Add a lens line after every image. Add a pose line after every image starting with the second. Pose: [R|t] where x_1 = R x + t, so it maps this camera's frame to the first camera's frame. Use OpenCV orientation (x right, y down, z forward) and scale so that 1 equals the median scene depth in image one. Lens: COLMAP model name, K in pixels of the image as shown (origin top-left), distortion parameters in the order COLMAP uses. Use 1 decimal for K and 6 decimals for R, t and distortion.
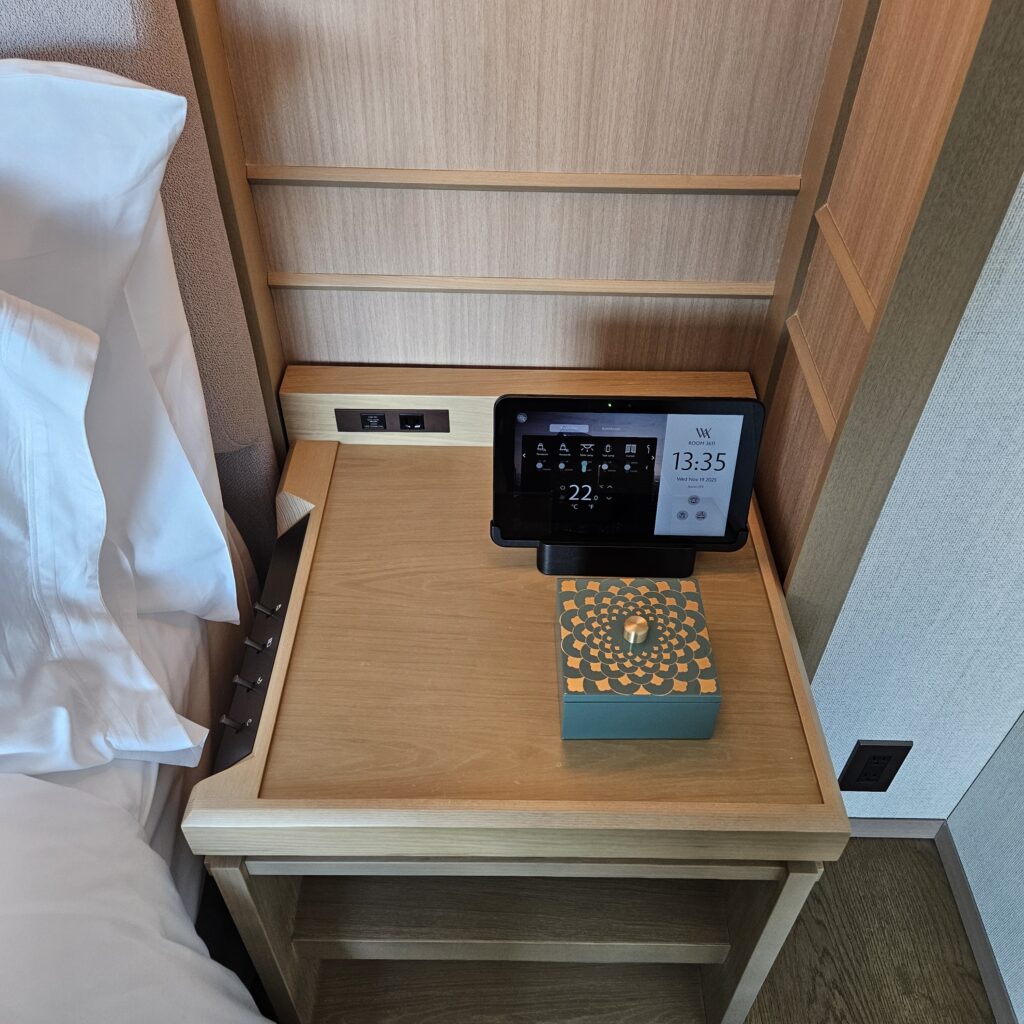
lens RADIAL K [[899.2, 0, 512.8], [0, 899.2, 512.6], [0, 0, 1]] dist [0.038134, -0.013934]
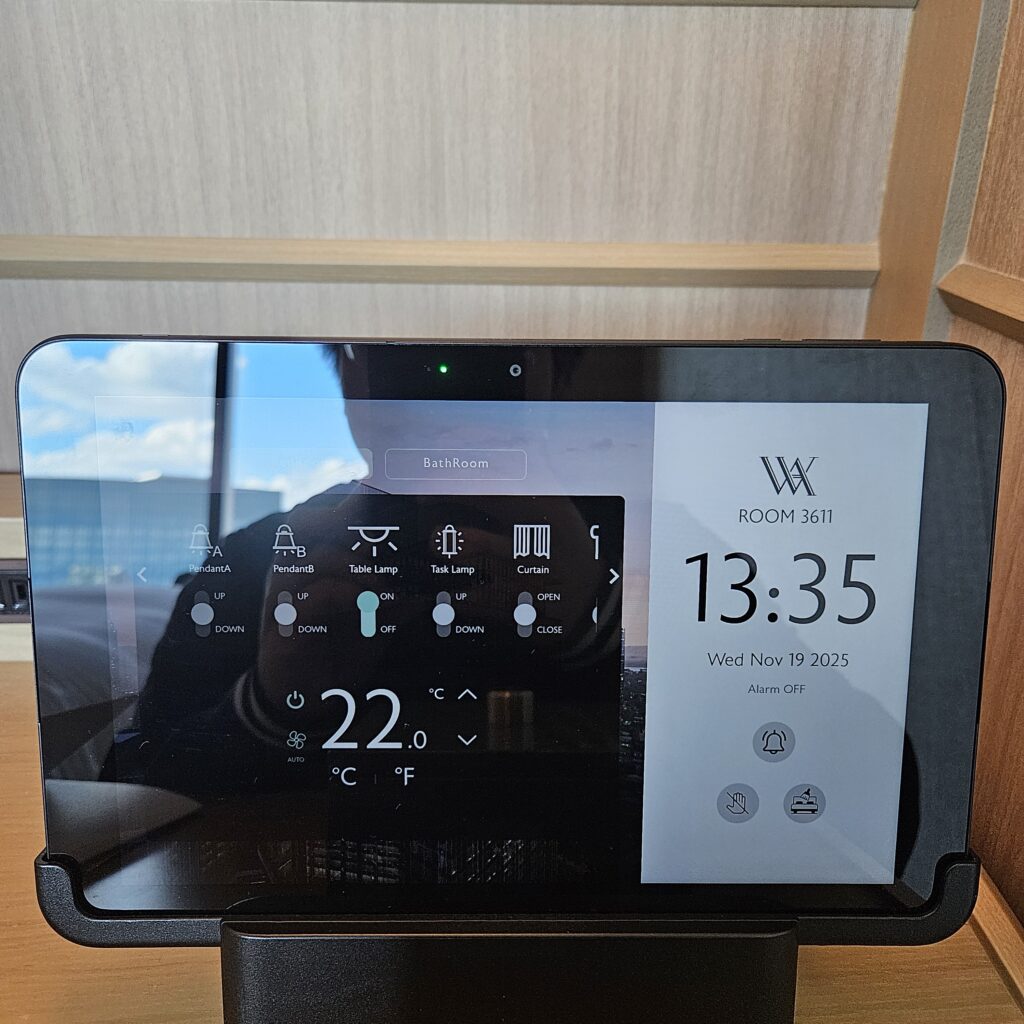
lens RADIAL K [[899.2, 0, 517.7], [0, 899.2, 511.4], [0, 0, 1]] dist [0.038134, -0.013934]
pose [[0.999539, -0.012867, 0.027496, 0.110437], [0.022305, 0.925667, -0.377681, 0.022828], [-0.020593, 0.378120, 0.925527, 0.687013]]
